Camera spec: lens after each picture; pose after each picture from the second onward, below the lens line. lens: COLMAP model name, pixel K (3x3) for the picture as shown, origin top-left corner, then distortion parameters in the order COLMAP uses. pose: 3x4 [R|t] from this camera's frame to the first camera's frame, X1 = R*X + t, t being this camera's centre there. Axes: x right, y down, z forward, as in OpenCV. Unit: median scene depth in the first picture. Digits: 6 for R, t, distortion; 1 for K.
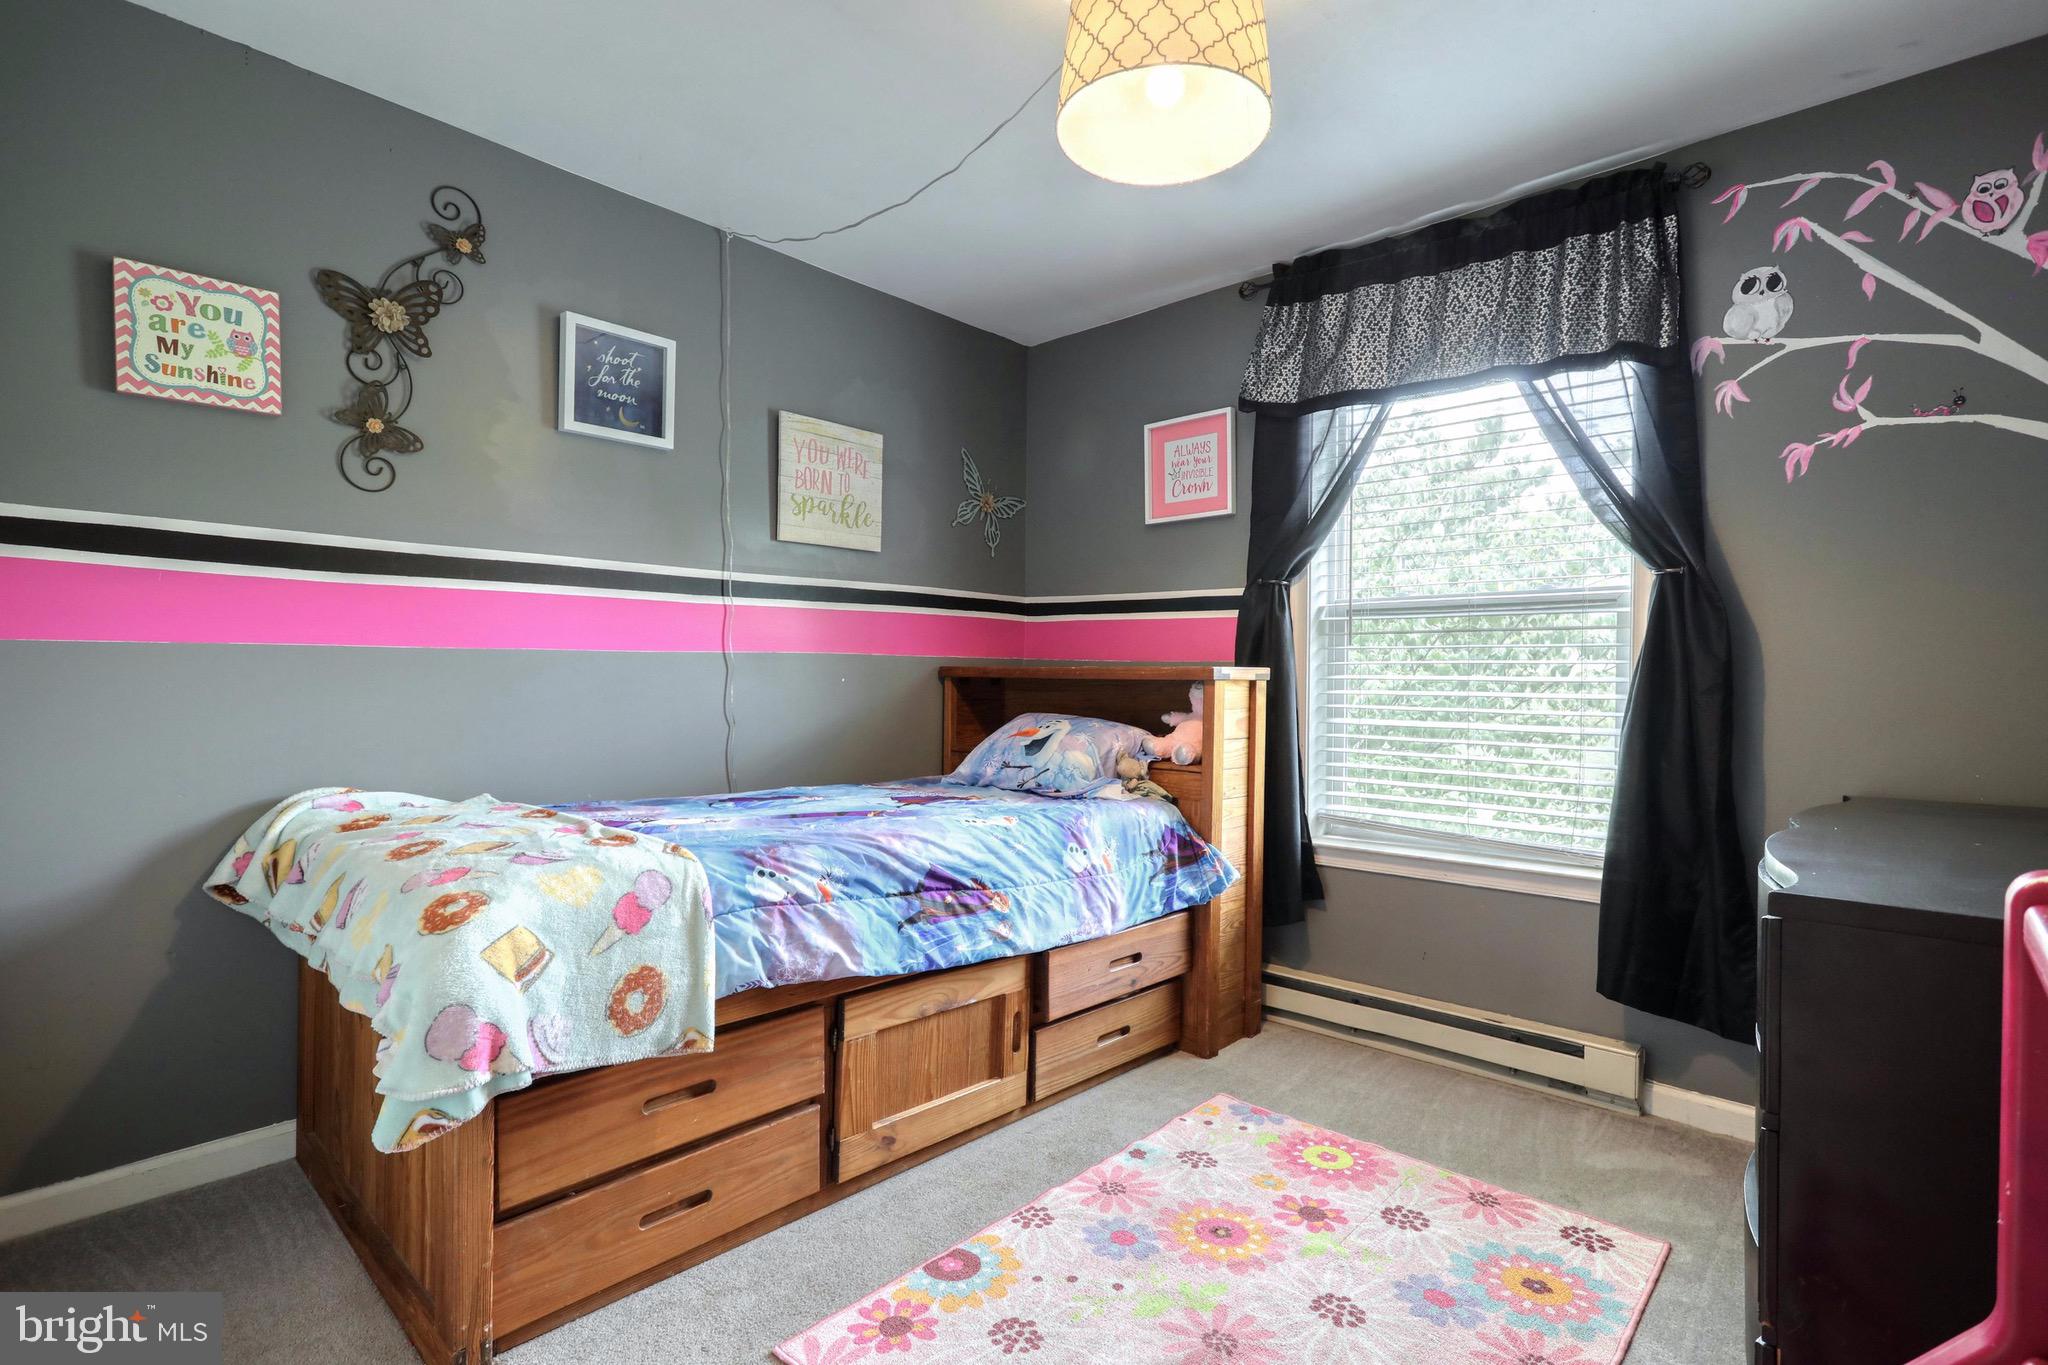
lens RADIAL K [[972.3, 0, 1019.9], [0, 972.3, 678.8], [0, 0, 1]] dist [0.001312, 0.000992]
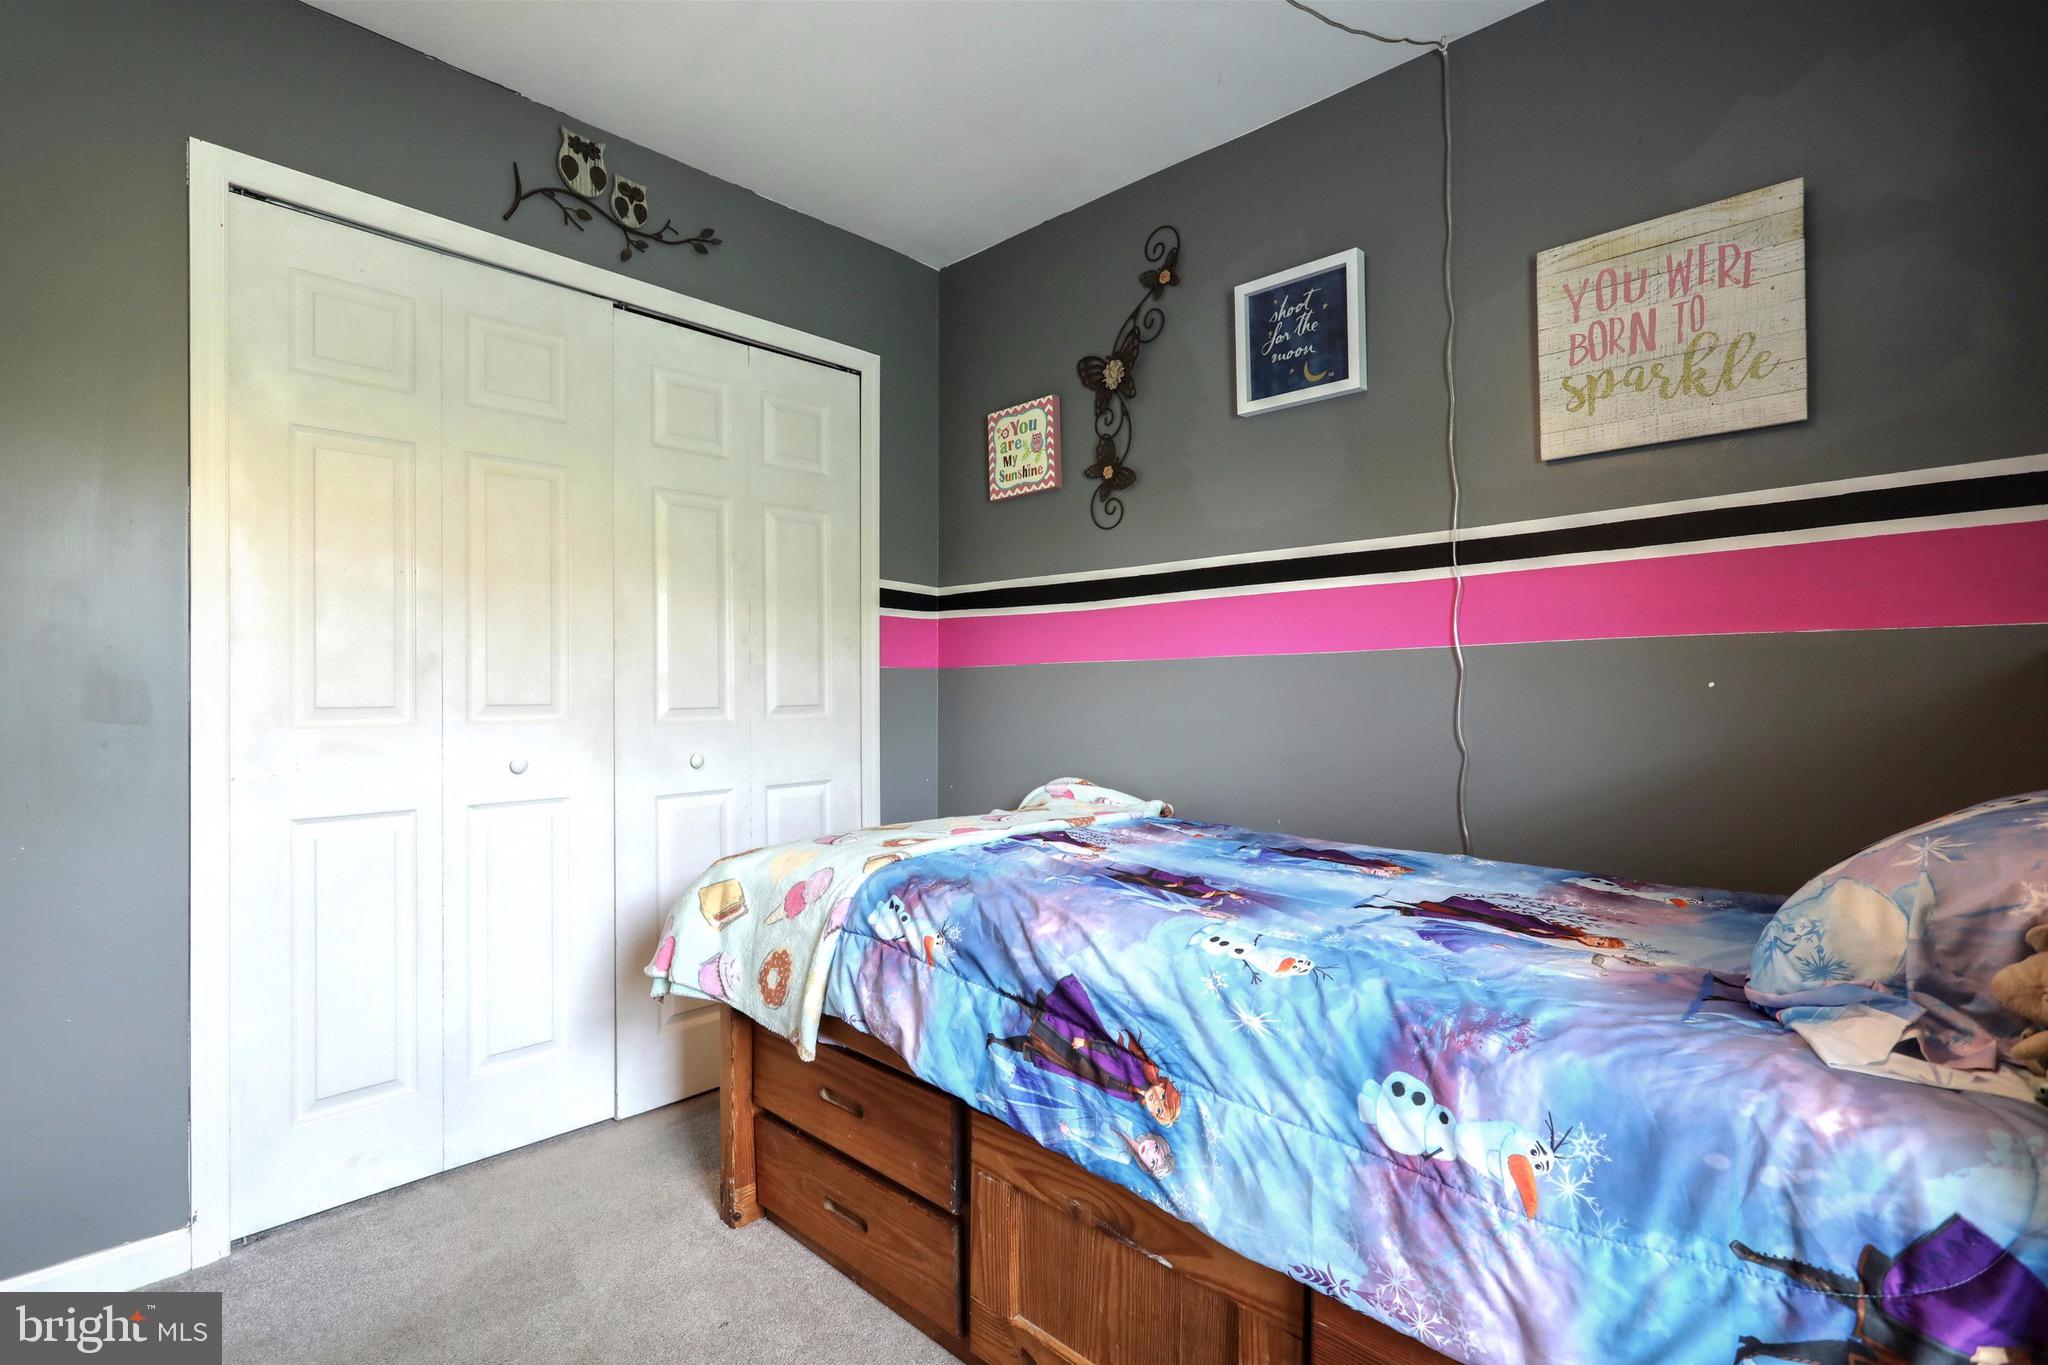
lens RADIAL K [[972.3, 0, 1019.9], [0, 972.3, 678.8], [0, 0, 1]] dist [0.001312, 0.000992]
pose [[-0.003417, -0.020185, -0.999790, 0.511589], [0.003041, 0.999791, -0.020195, 0.010814], [0.999990, -0.003110, -0.003355, 0.919406]]
